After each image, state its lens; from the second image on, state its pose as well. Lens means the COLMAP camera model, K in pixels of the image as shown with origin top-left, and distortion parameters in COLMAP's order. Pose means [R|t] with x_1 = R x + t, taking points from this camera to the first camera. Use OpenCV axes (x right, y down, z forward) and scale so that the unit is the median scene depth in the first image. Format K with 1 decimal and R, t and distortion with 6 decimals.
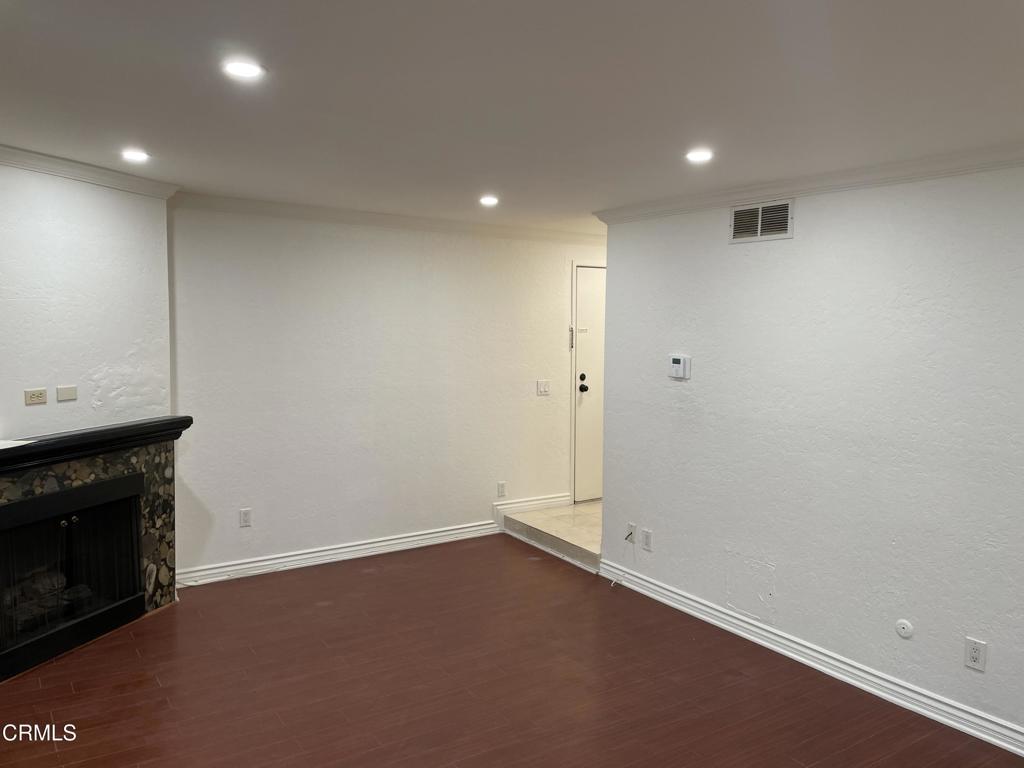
lens RADIAL K [[779.1, 0, 511.0], [0, 779.1, 380.0], [0, 0, 1]] dist [0.053057, 0.000311]
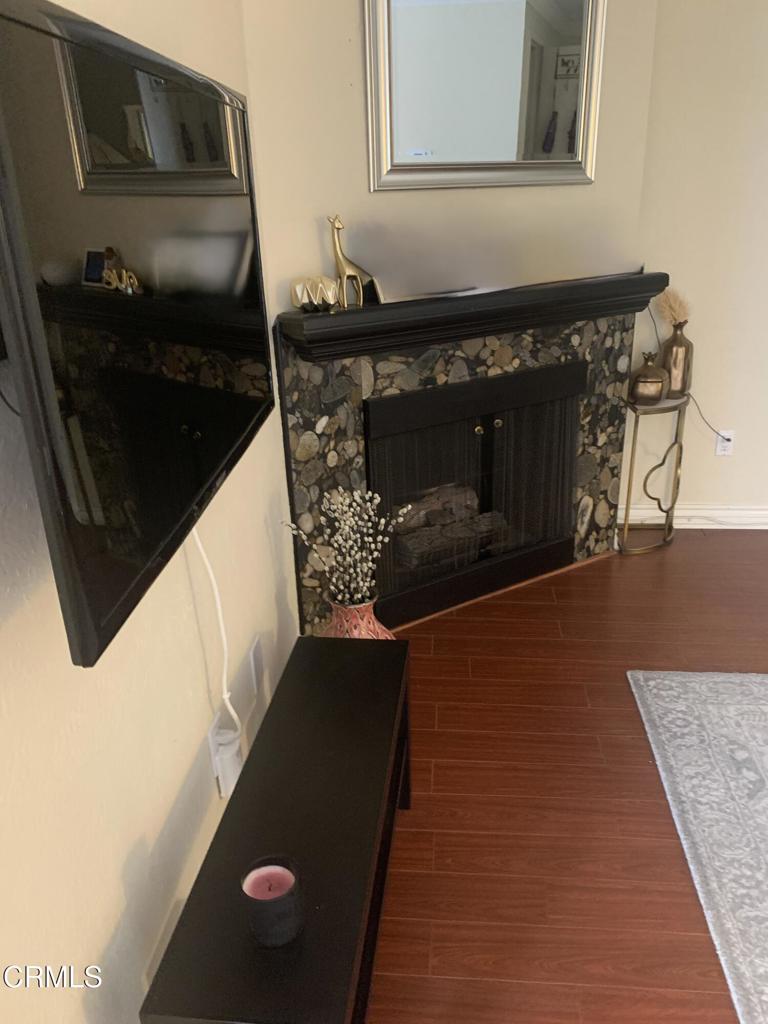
lens RADIAL K [[782.2, 0, 387.2], [0, 782.2, 511.6], [0, 0, 1]] dist [0.007896, 0.000461]
pose [[0.775852, 0.207226, -0.595912, -0.184150], [-0.008188, 0.947748, 0.318914, 0.030646], [0.630862, -0.242551, 0.737009, 0.391137]]
